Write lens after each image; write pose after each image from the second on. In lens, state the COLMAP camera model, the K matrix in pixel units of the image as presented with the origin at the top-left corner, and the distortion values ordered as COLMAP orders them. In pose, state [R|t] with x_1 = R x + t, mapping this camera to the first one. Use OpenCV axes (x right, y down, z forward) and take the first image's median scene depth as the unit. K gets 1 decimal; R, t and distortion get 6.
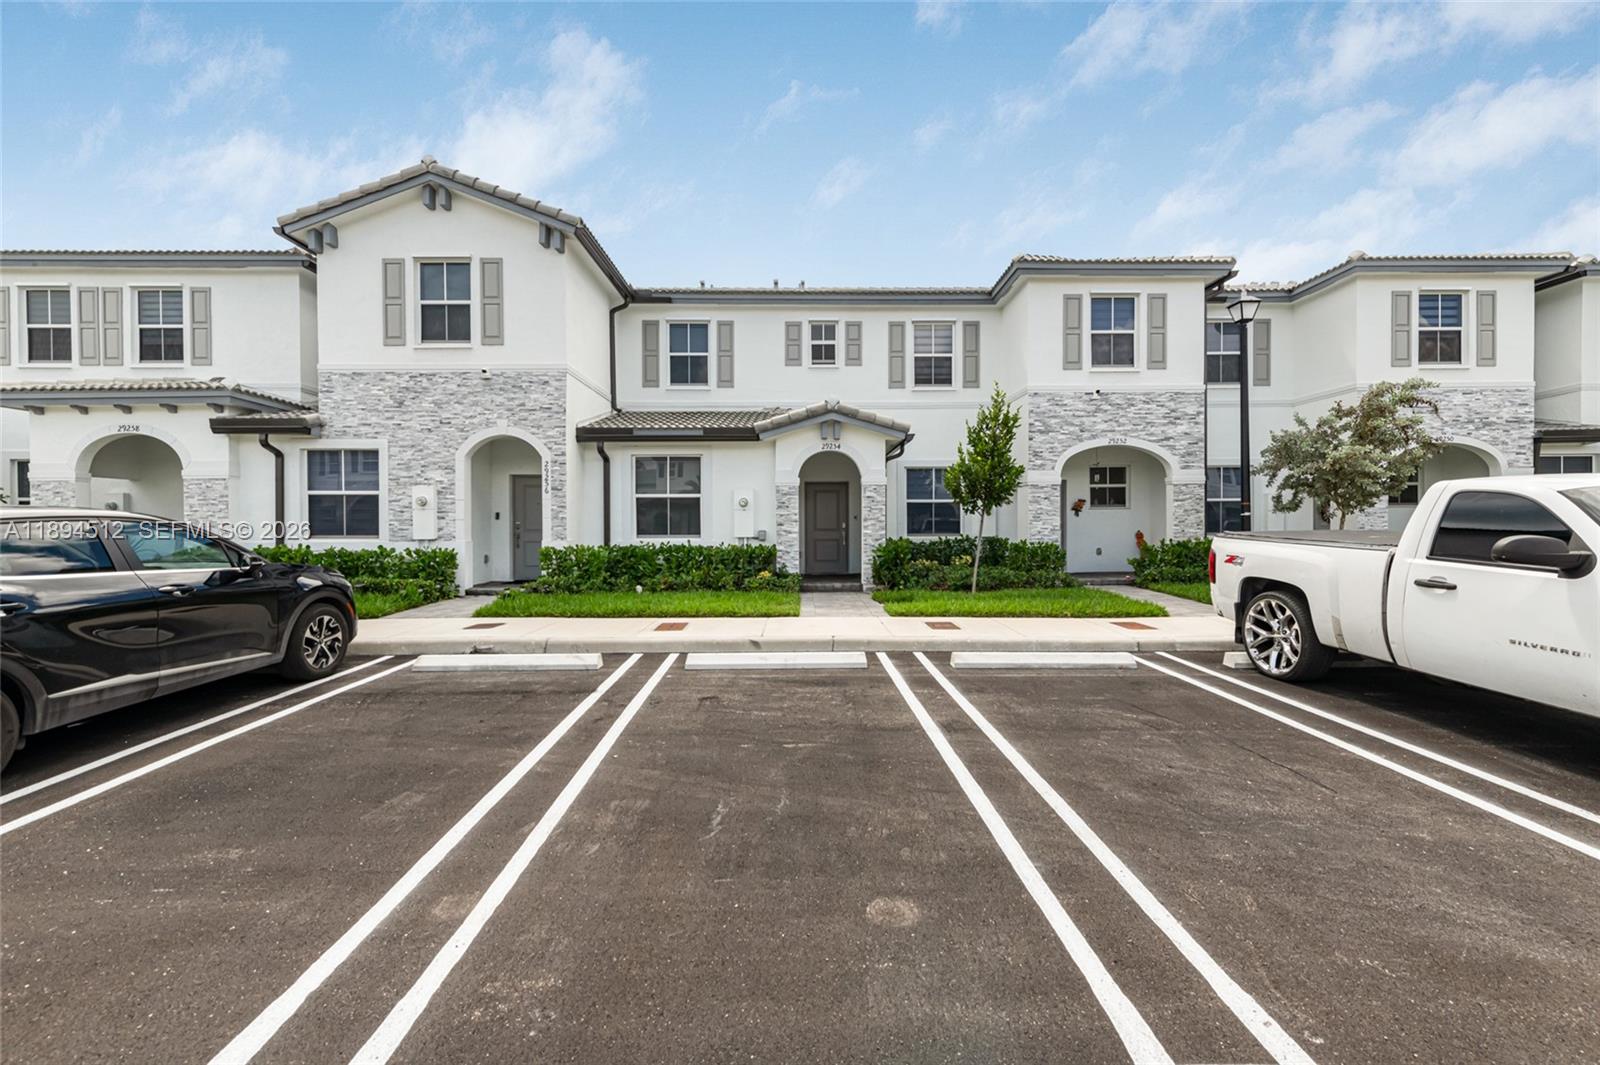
lens RADIAL K [[650.6, 0, 802.6], [0, 650.6, 539.8], [0, 0, 1]] dist [0.013511, -0.000045]
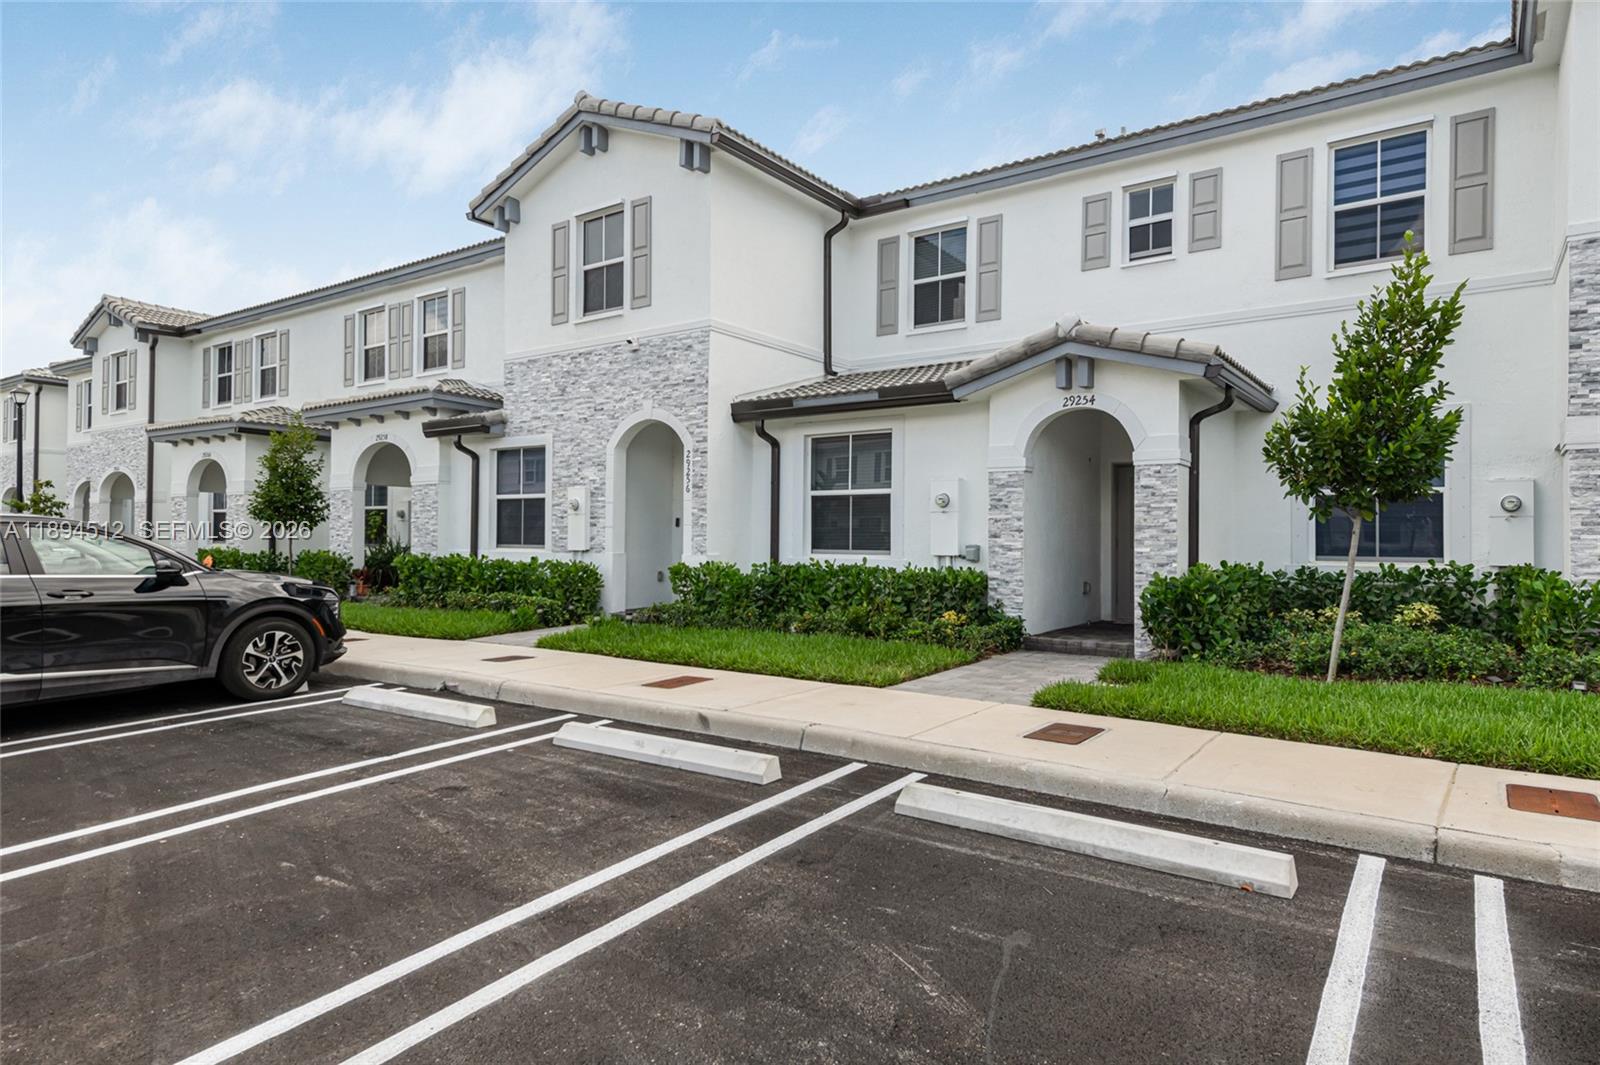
lens RADIAL K [[932.5, 0, 800.0], [0, 932.5, 532.5], [0, 0, 1]] dist [0.056647, -0.022973]
pose [[0.809645, 0.005180, -0.586897, 0.338477], [-0.021042, 0.999574, -0.020205, -0.005397], [0.586543, 0.028708, 0.809409, 0.191555]]
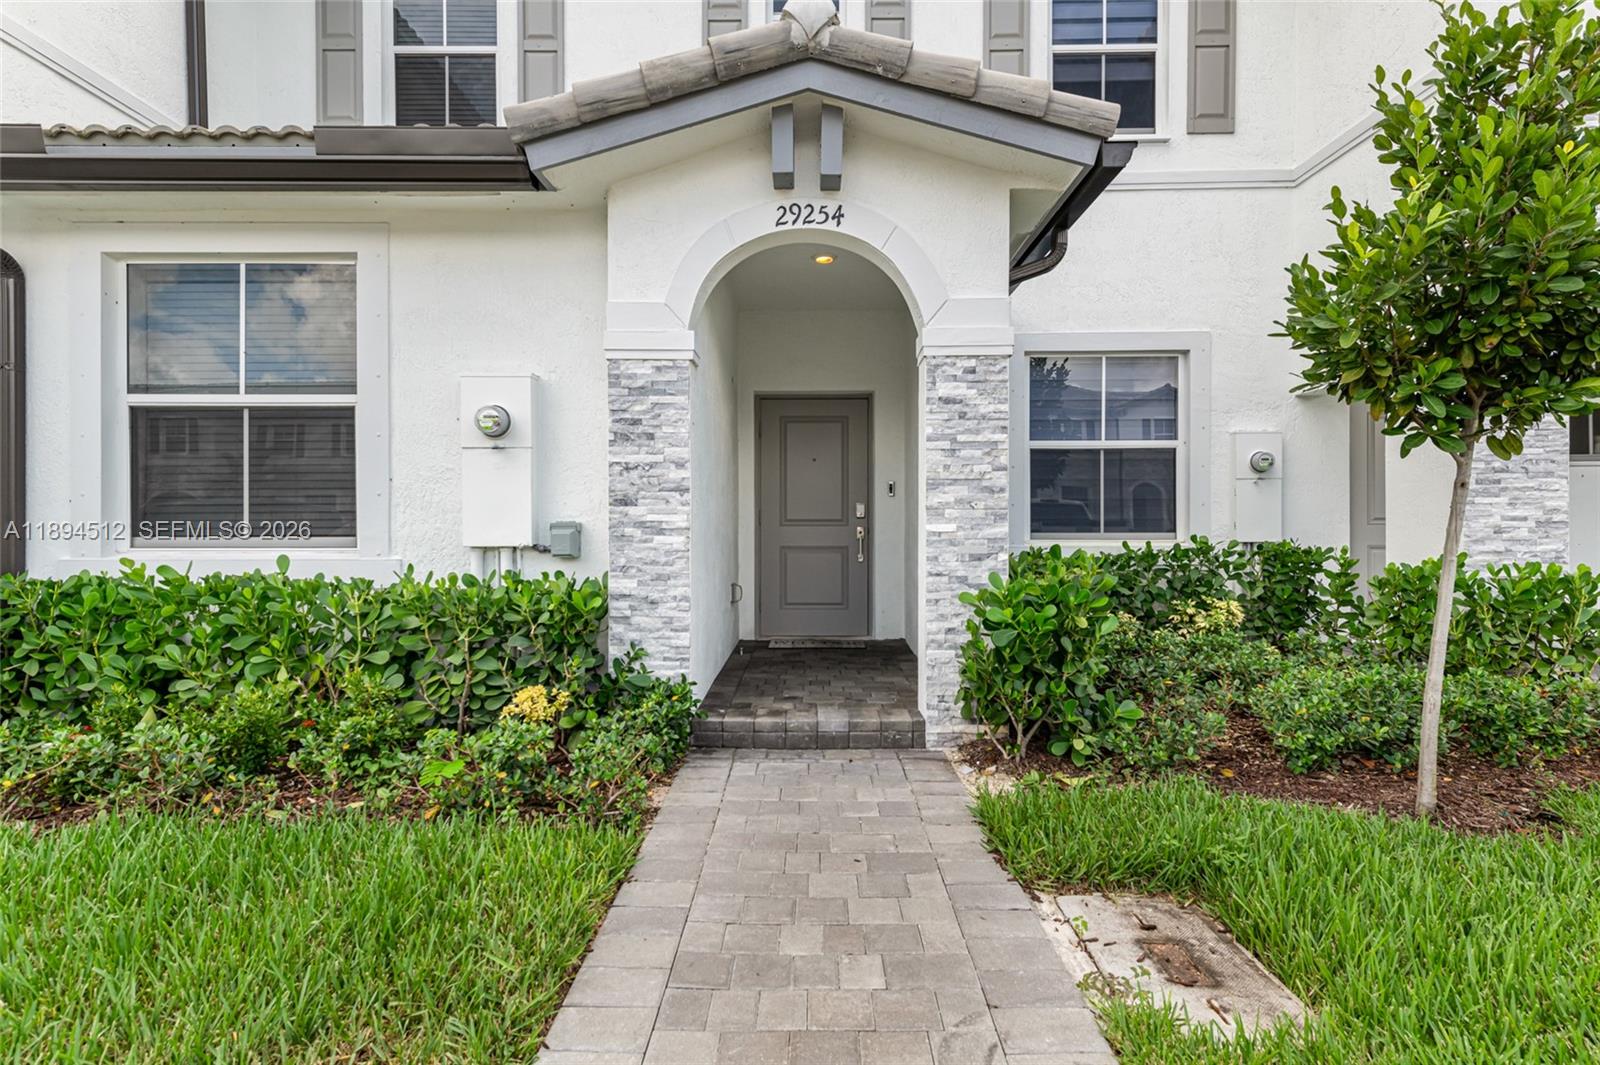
lens RADIAL K [[796.7, 0, 806.3], [0, 796.7, 523.3], [0, 0, 1]] dist [0.026328, -0.001032]
pose [[0.999908, 0.002524, -0.013312, 0.048311], [-0.002734, 0.999871, -0.015817, -0.009335], [0.013270, 0.015852, 0.999786, 0.680869]]
